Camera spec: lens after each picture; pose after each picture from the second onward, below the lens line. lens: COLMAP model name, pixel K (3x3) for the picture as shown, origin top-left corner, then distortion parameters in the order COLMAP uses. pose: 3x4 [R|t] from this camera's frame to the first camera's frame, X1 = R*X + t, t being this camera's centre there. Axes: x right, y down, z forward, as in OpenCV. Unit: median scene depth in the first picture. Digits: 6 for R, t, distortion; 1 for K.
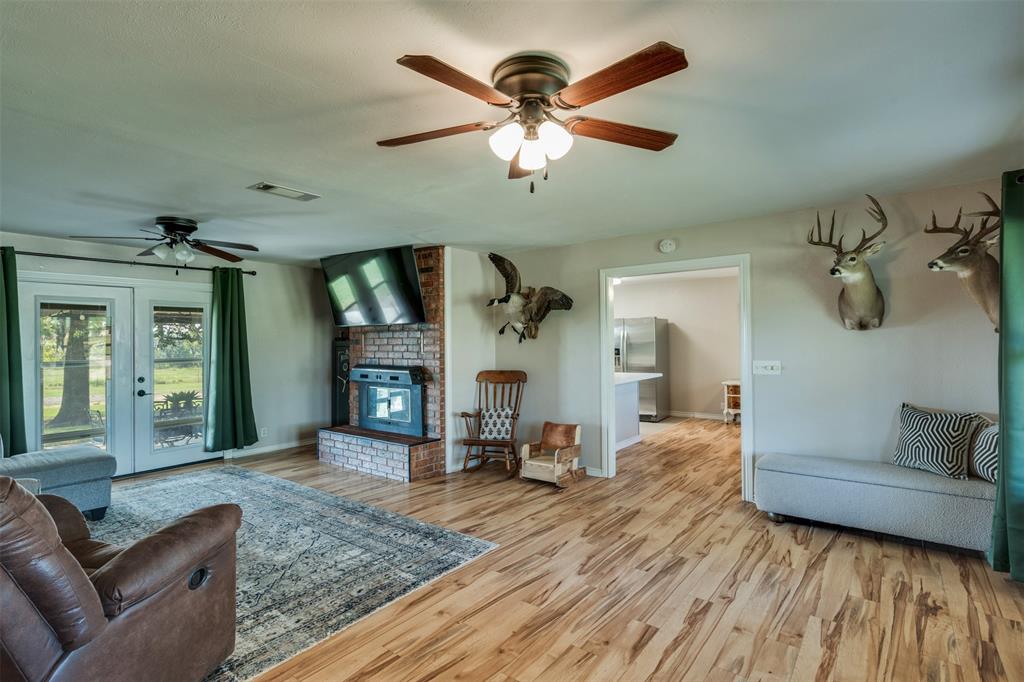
lens RADIAL K [[505.9, 0, 514.3], [0, 505.9, 338.5], [0, 0, 1]] dist [0.001501, -0.001074]
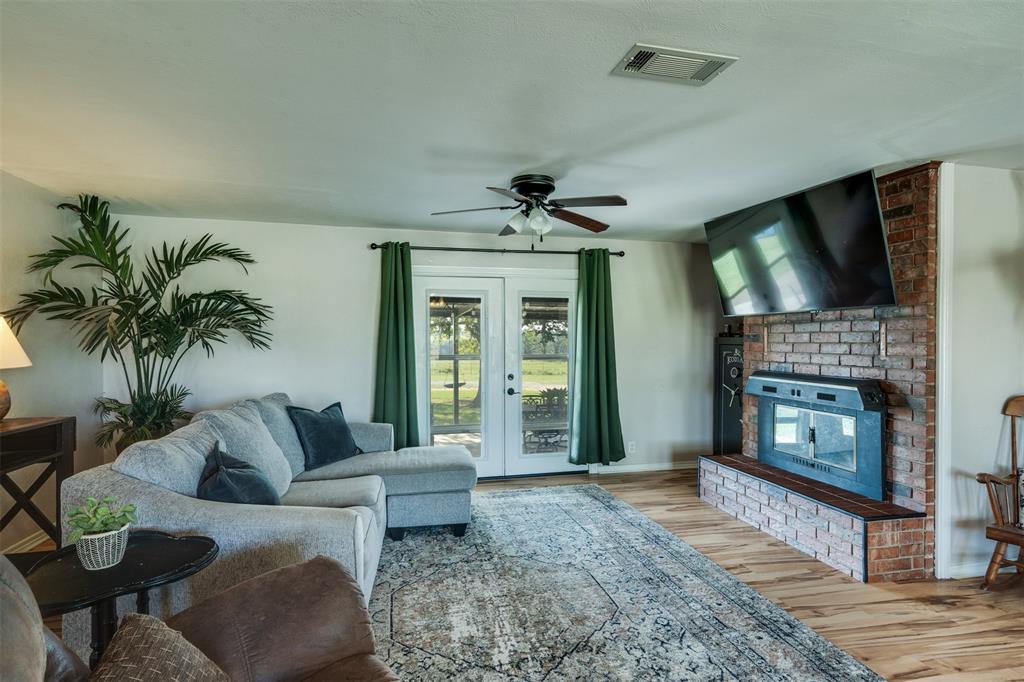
lens RADIAL K [[505.9, 0, 514.3], [0, 505.9, 338.5], [0, 0, 1]] dist [0.001501, -0.001074]
pose [[0.773418, 0.007579, -0.633851, -0.141798], [-0.005653, 0.999971, 0.005058, 0.006027], [0.633871, -0.000329, 0.773439, 0.281134]]
